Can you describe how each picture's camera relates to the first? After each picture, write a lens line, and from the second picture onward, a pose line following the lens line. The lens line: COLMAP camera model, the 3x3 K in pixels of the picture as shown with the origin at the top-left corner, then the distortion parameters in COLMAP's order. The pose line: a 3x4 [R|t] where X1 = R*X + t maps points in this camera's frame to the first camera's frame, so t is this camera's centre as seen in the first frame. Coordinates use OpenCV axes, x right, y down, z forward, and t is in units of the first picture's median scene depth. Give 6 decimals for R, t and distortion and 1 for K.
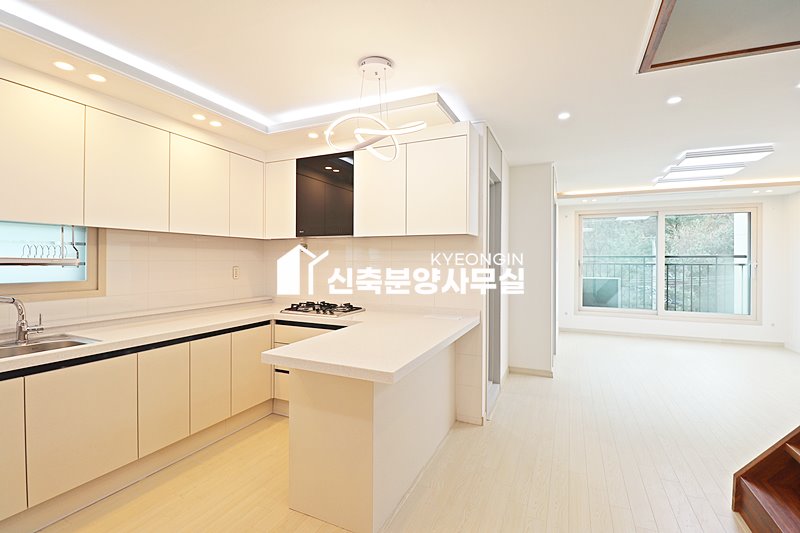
lens RADIAL K [[368.4, 0, 396.2], [0, 368.4, 259.3], [0, 0, 1]] dist [-0.010174, -0.008283]
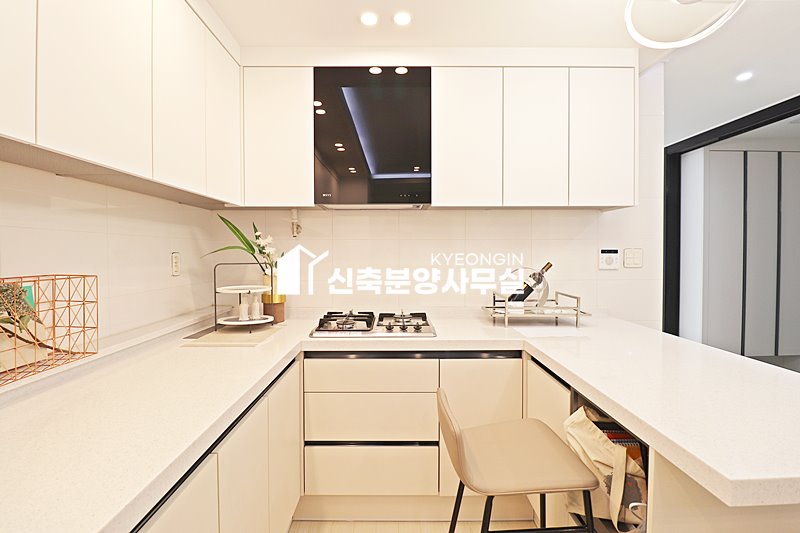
lens RADIAL K [[368.4, 0, 419.0], [0, 368.4, 261.6], [0, 0, 1]] dist [-0.010174, -0.008283]
pose [[0.911807, -0.019343, 0.410162, -0.360668], [0.009521, 0.999617, 0.025975, 0.017815], [-0.410508, -0.019779, 0.911643, 0.402168]]
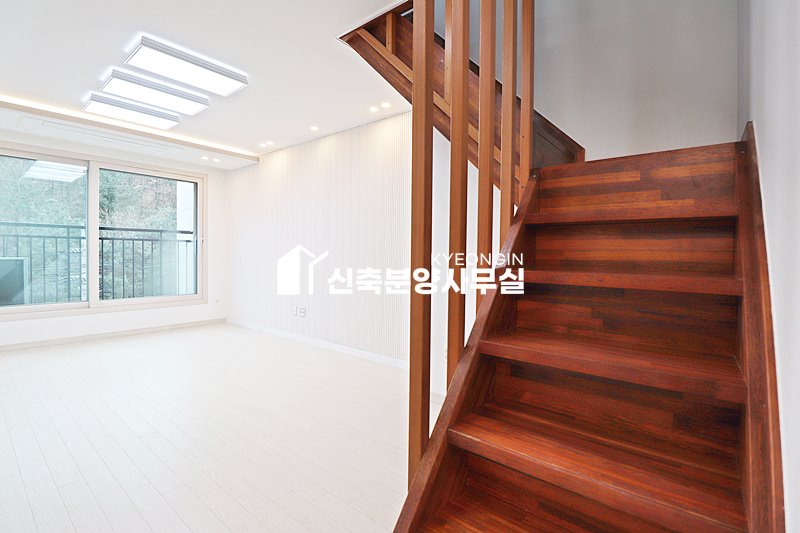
lens RADIAL K [[368.4, 0, 398.7], [0, 368.4, 263.4], [0, 0, 1]] dist [-0.010174, -0.008283]
pose [[0.240858, -0.025873, 0.970215, 0.333322], [-0.013885, 0.999450, 0.030100, 0.069283], [-0.970461, -0.020721, 0.240366, 0.473062]]
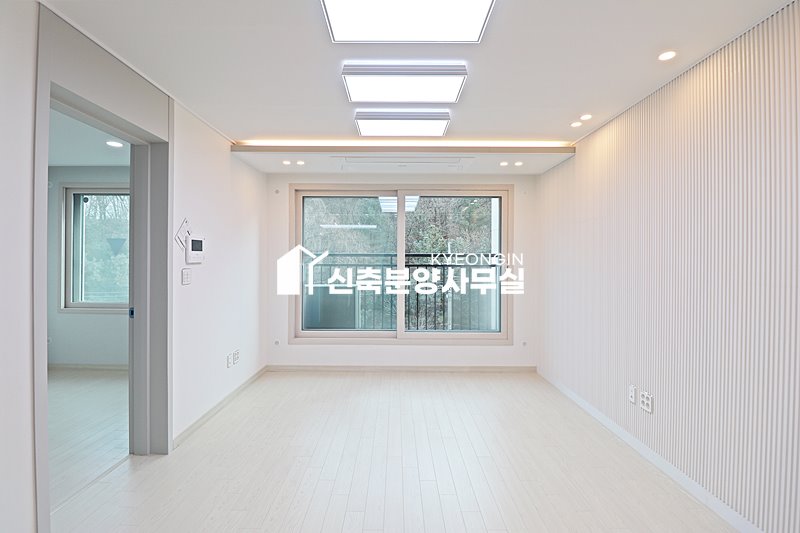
lens RADIAL K [[368.4, 0, 394.9], [0, 368.4, 260.4], [0, 0, 1]] dist [-0.010174, -0.008283]
pose [[0.905085, 0.001024, 0.425229, 0.776520], [-0.001284, 0.999999, 0.000326, 0.006465], [-0.425228, -0.000841, 0.905086, 0.685403]]
